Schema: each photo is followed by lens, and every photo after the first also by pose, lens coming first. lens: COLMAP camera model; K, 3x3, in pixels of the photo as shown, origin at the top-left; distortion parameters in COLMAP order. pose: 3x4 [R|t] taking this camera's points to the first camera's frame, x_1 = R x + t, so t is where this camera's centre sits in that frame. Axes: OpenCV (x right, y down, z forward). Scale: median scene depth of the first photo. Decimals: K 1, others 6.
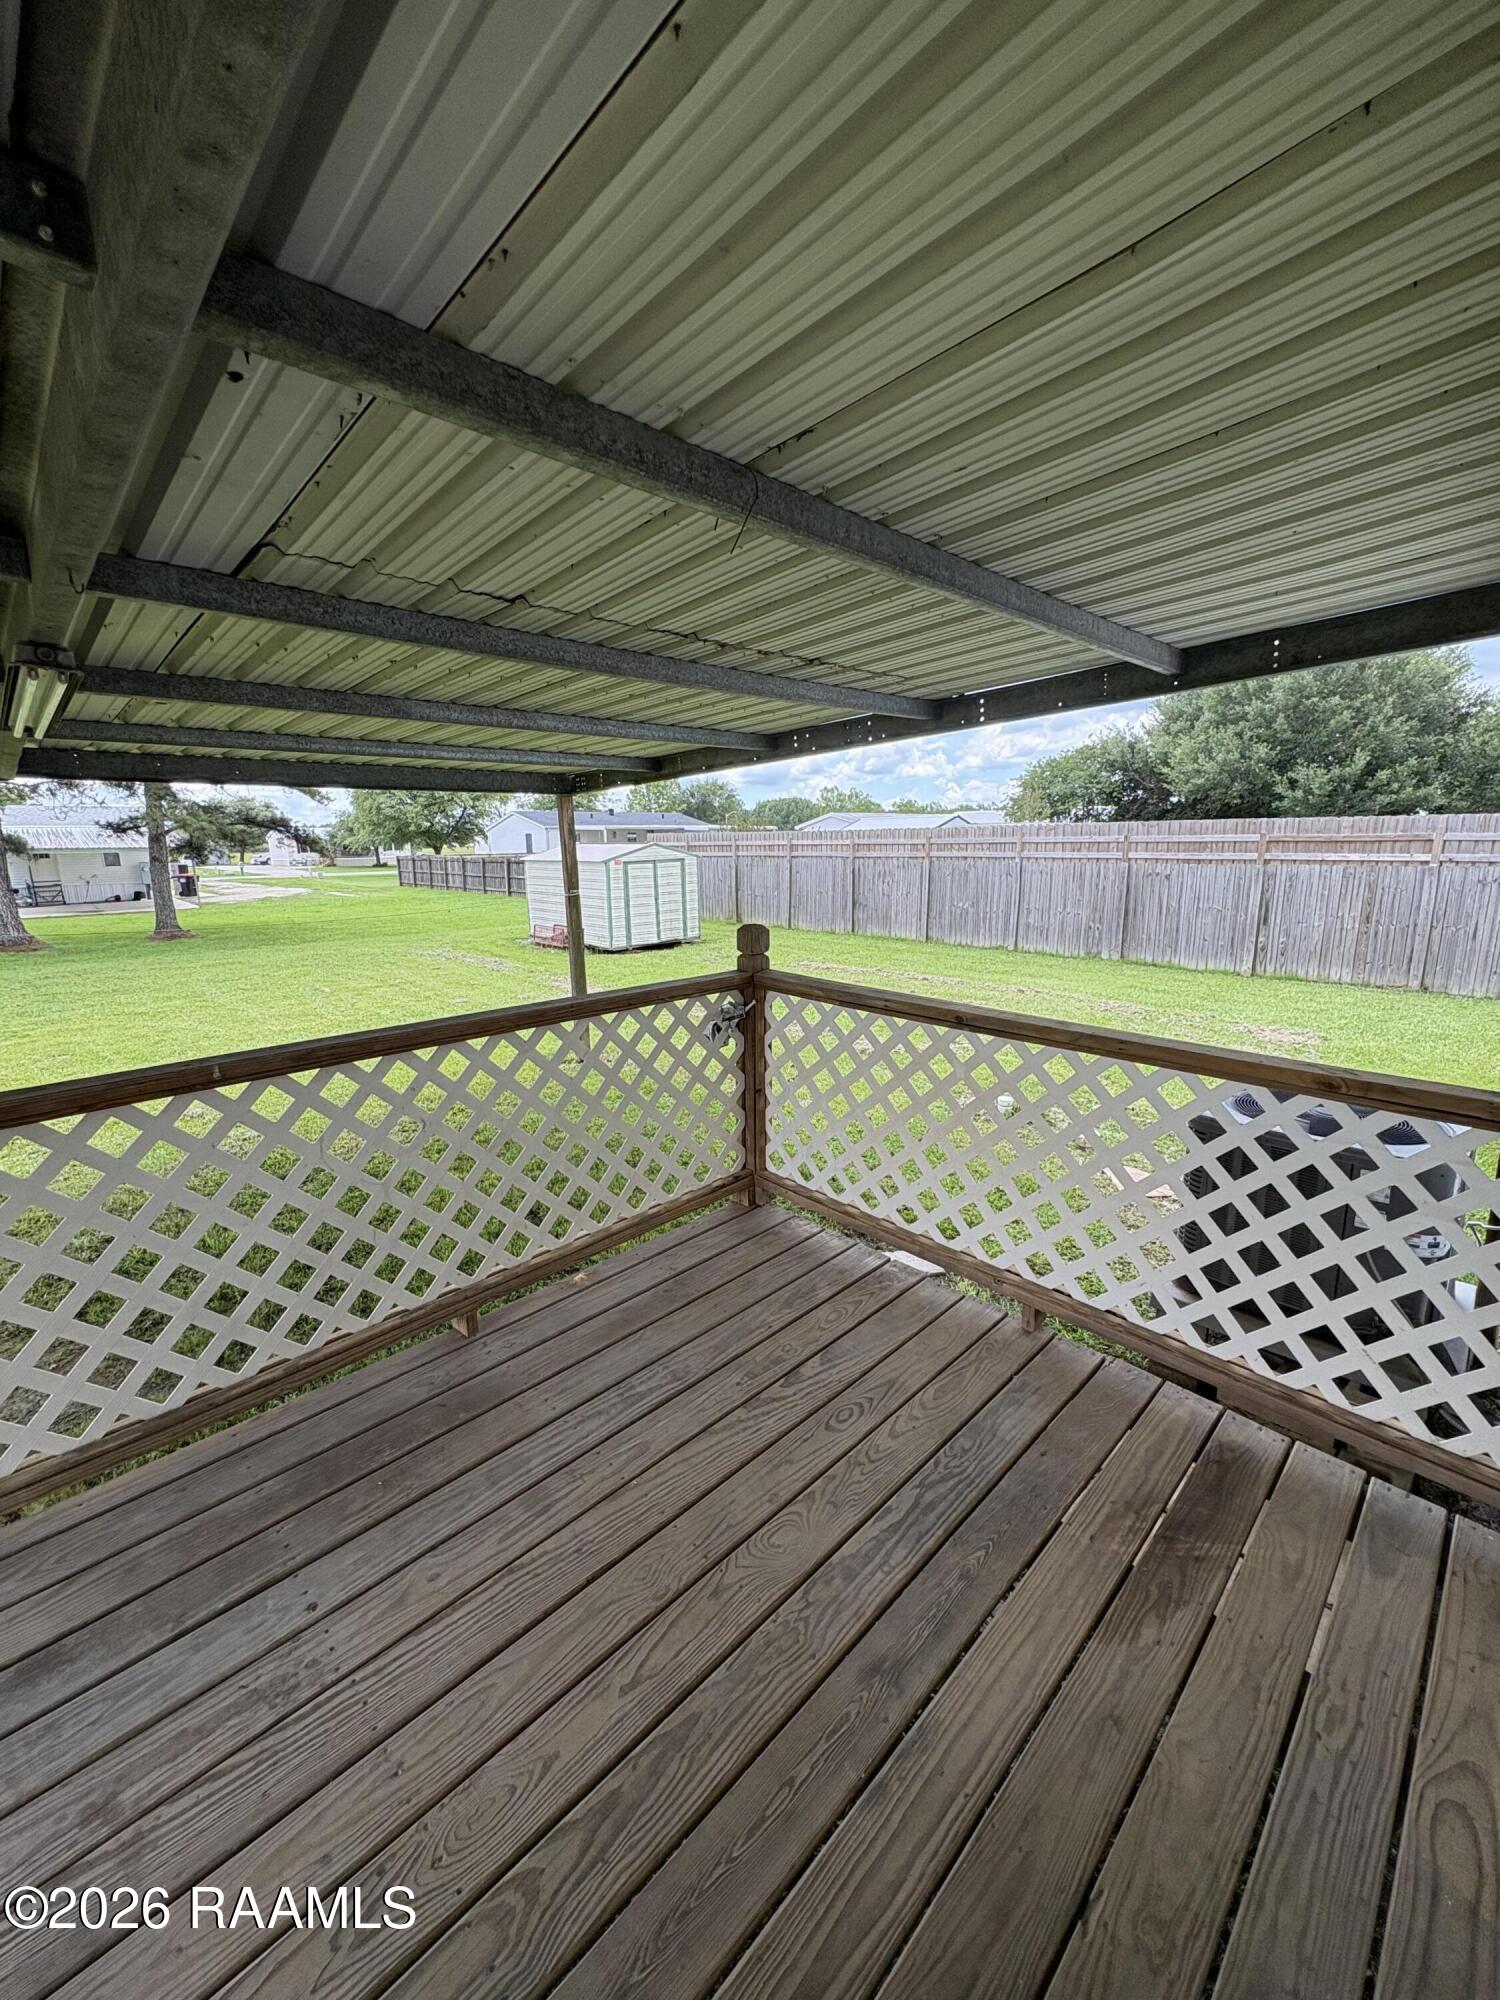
lens RADIAL K [[807.2, 0, 750.0], [0, 807.2, 1000.0], [0, 0, 1]] dist [0.000219, -0.005140]
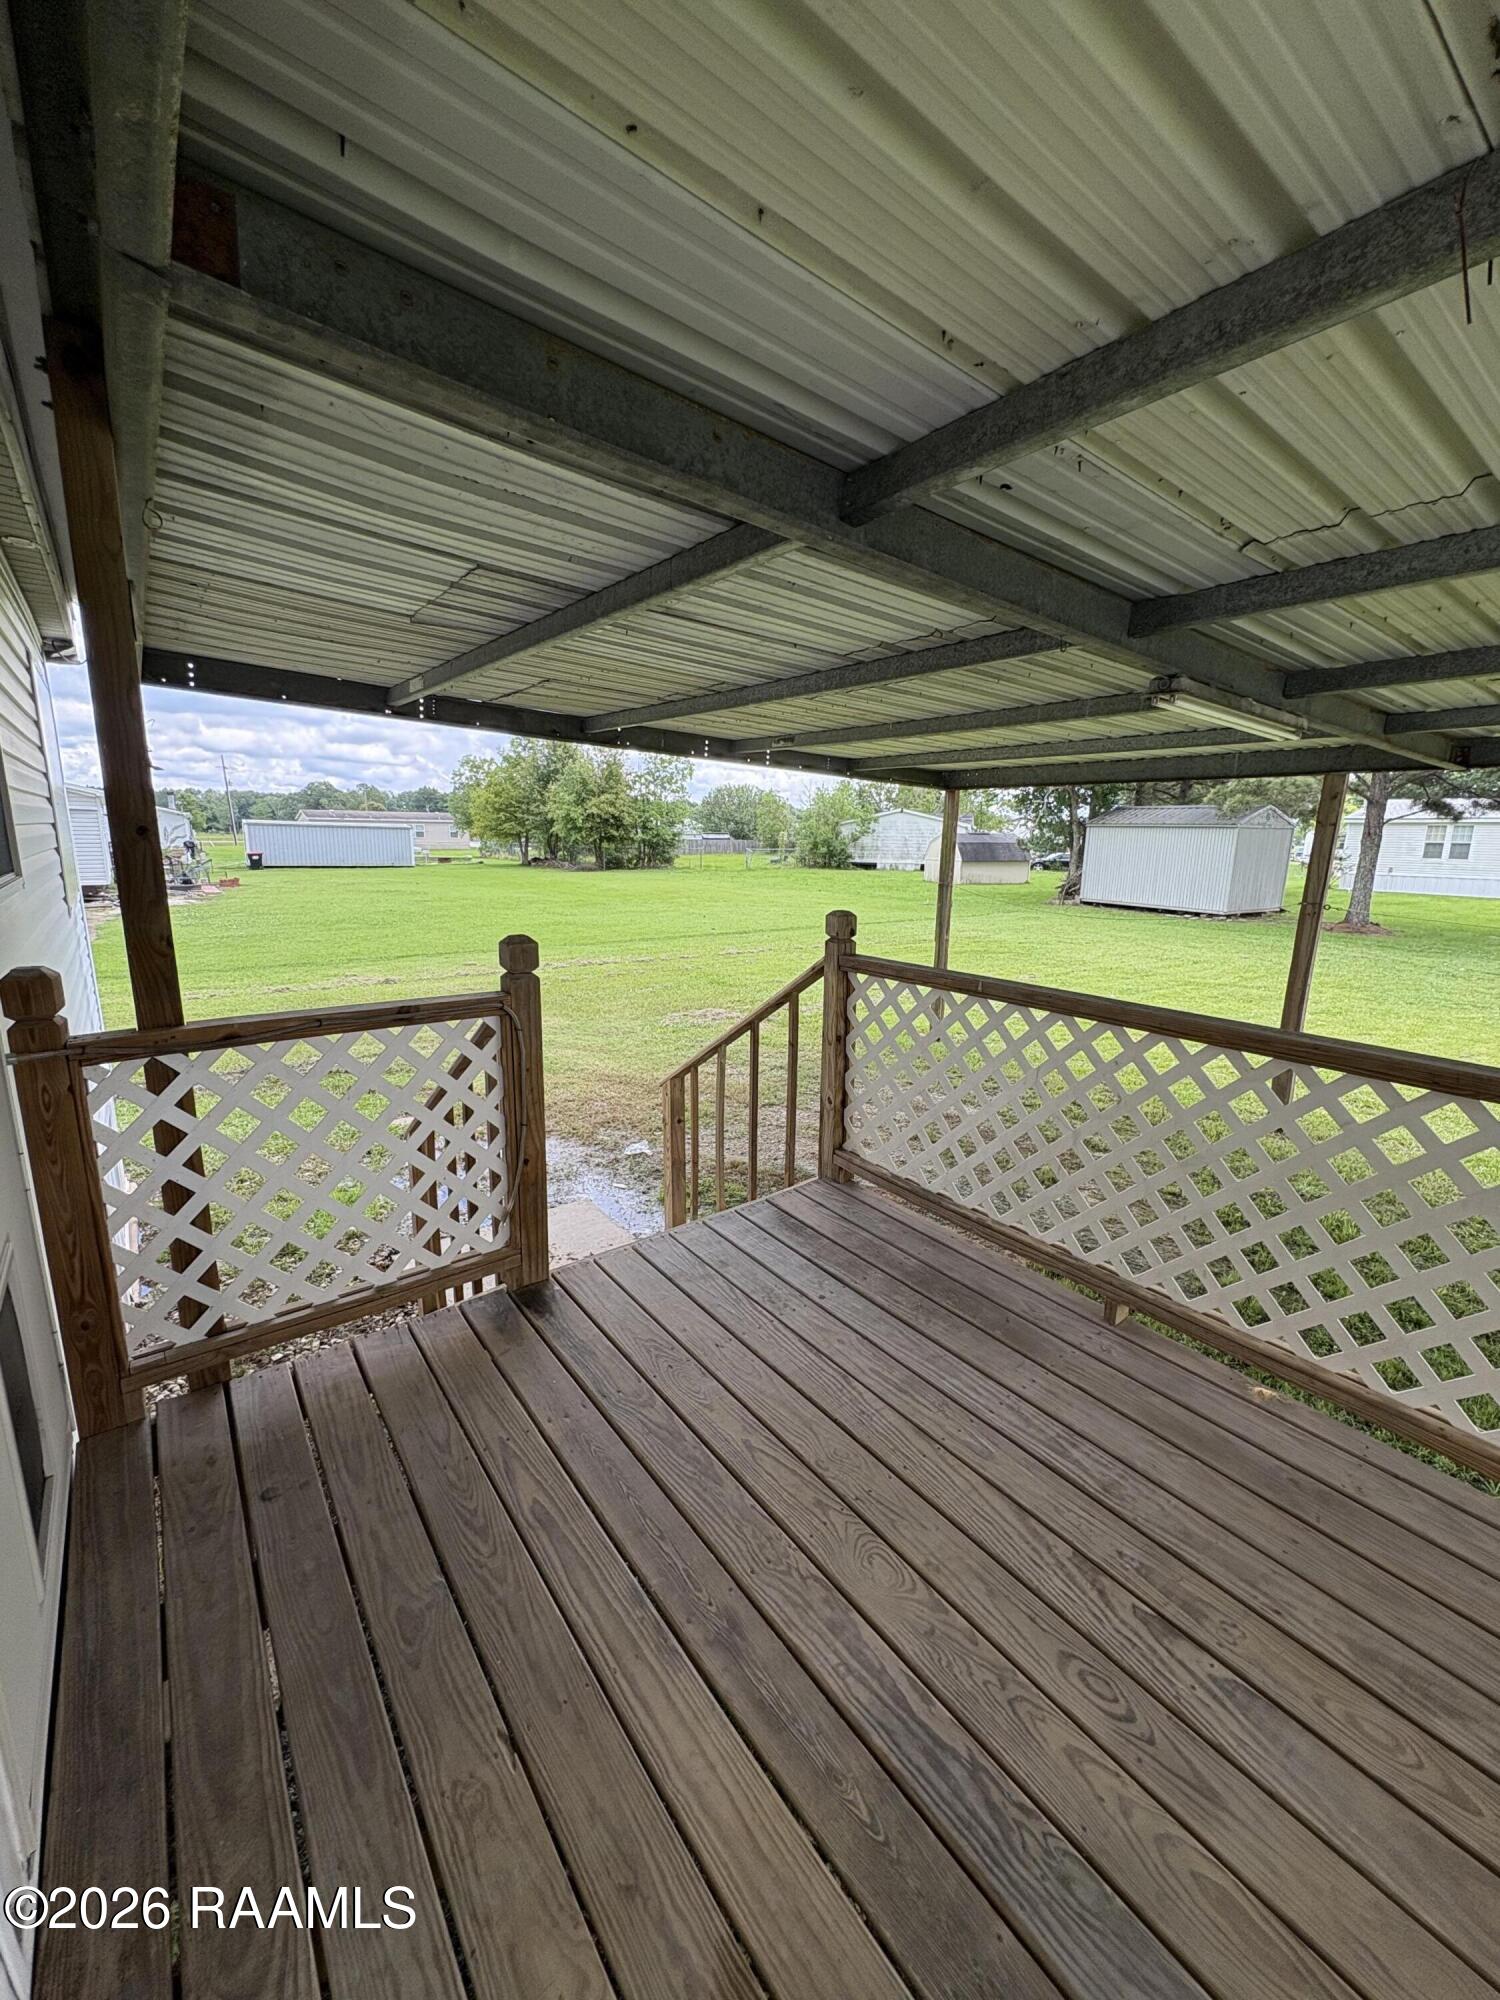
lens RADIAL K [[823.1, 0, 750.0], [0, 823.1, 1000.0], [0, 0, 1]] dist [-0.000766, -0.000186]
pose [[-0.154101, 0.218686, -0.963550, 0.803271], [-0.189793, 0.950487, 0.246075, -0.168011], [0.969655, 0.220796, -0.104966, 0.760564]]
